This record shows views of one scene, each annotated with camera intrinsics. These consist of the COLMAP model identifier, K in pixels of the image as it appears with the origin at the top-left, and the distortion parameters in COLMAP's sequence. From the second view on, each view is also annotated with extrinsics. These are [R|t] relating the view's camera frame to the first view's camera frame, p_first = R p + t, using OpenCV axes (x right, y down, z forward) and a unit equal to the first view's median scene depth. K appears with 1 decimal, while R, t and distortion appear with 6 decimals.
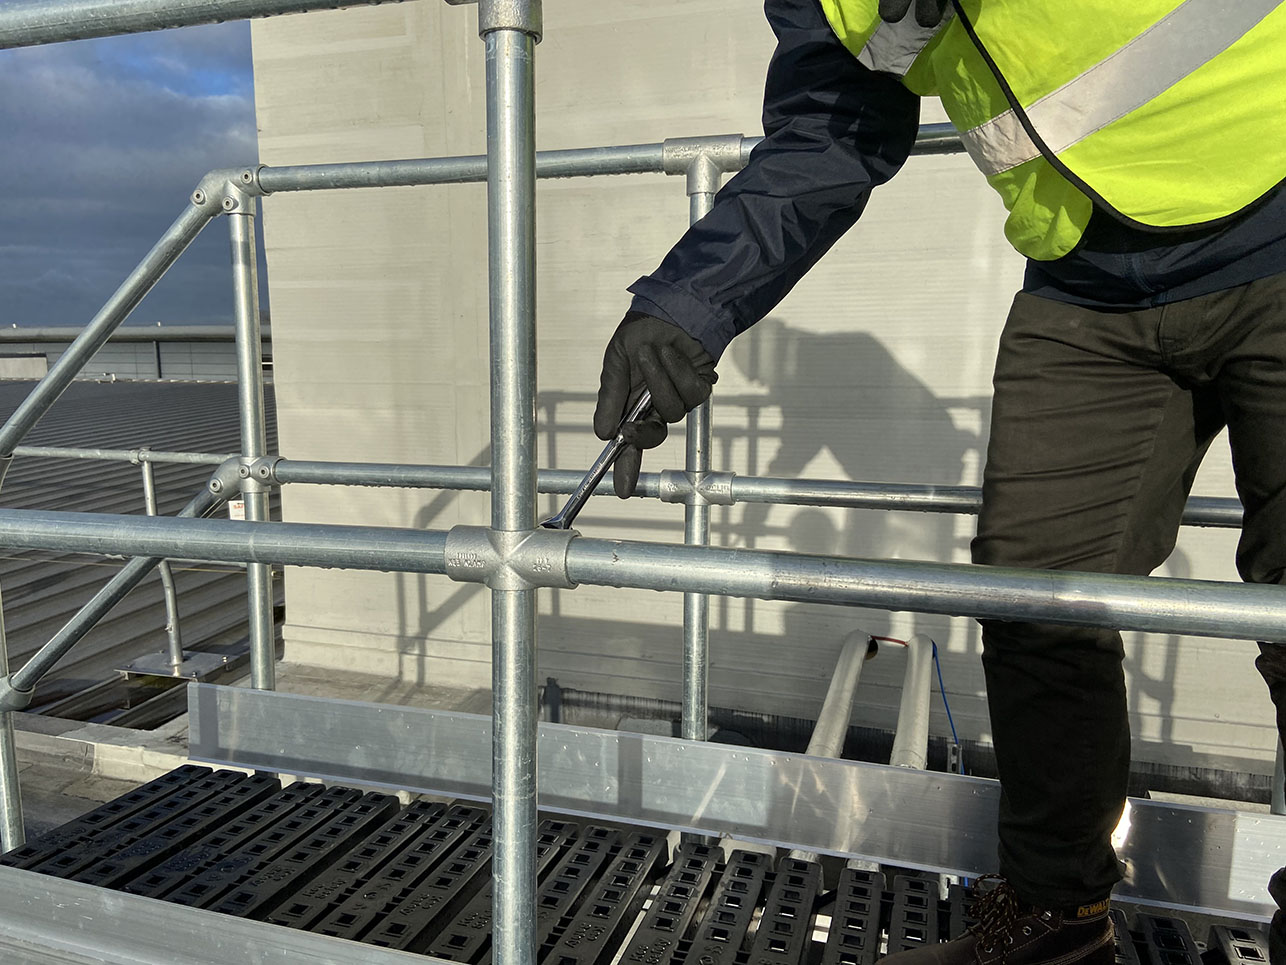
lens RADIAL K [[970.1, 0, 645.2], [0, 970.1, 479.3], [0, 0, 1]] dist [0.085520, 0.001567]
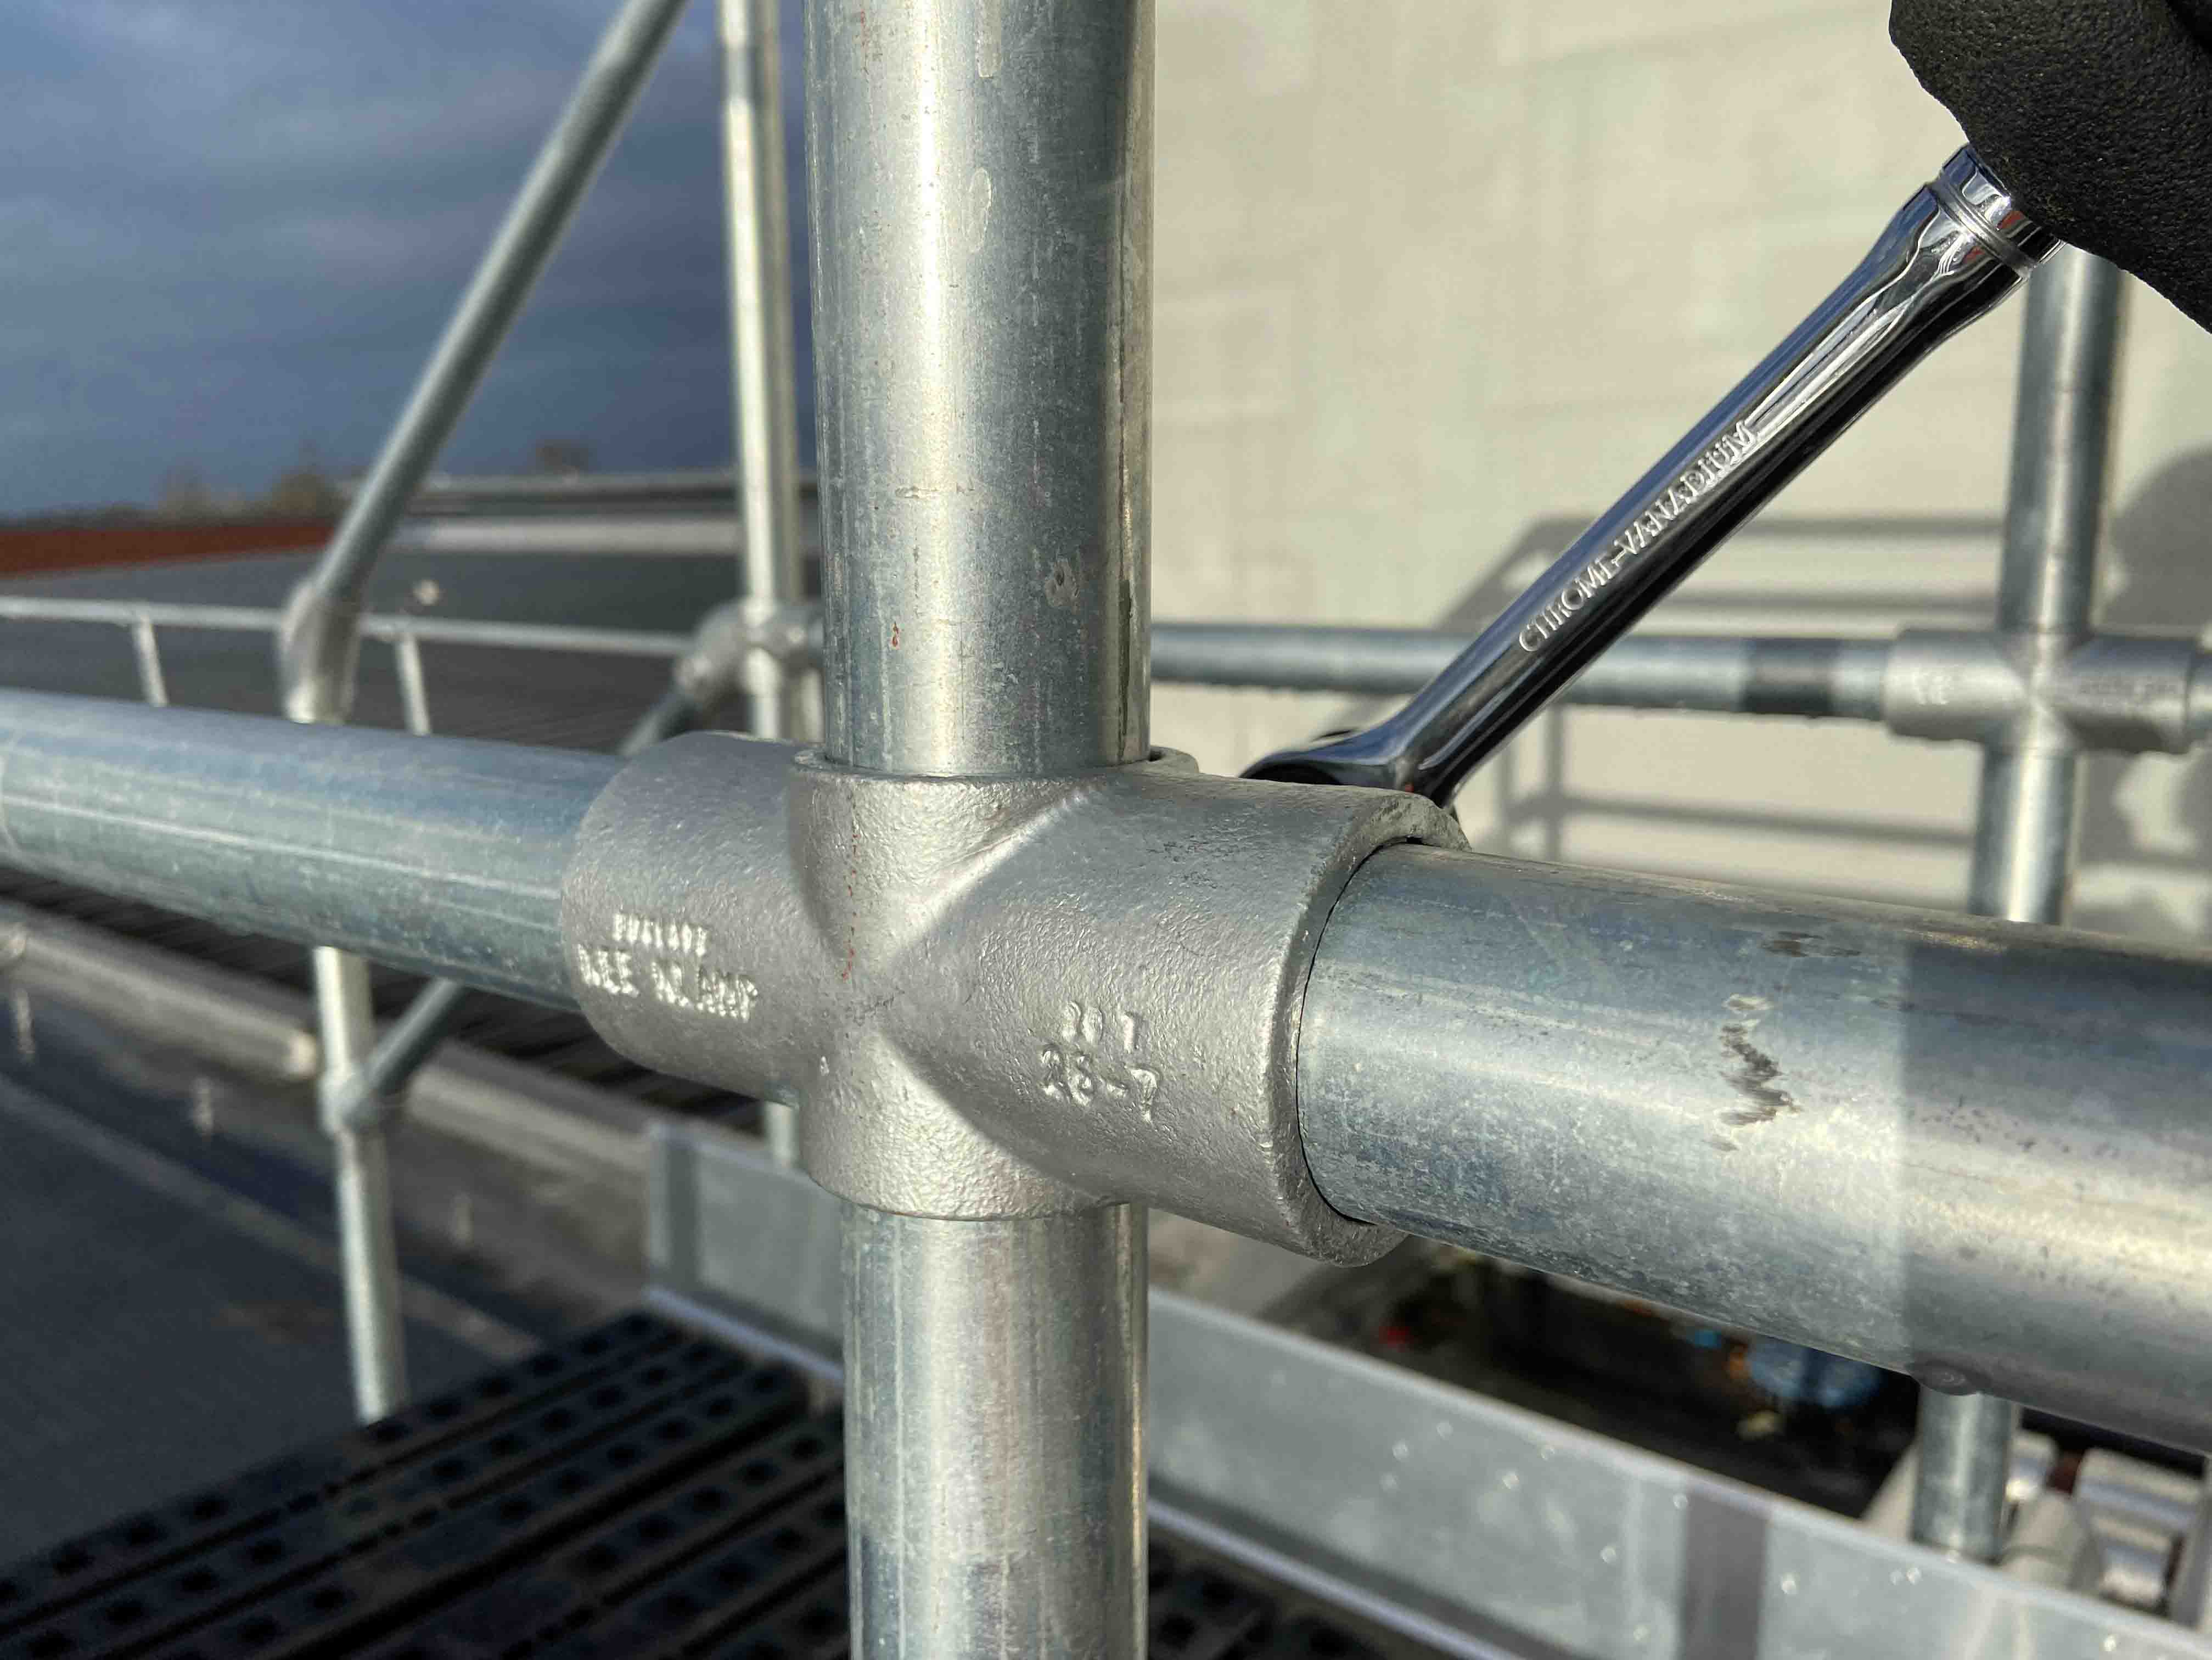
lens RADIAL K [[1668.7, 0, 1106.5], [0, 1668.7, 822.3], [0, 0, 1]] dist [0.085520, 0.001567]
pose [[0.932867, 0.054446, -0.356082, -0.017008], [-0.035941, 0.997647, 0.058386, 0.024572], [0.358423, -0.041668, 0.932629, 0.429235]]
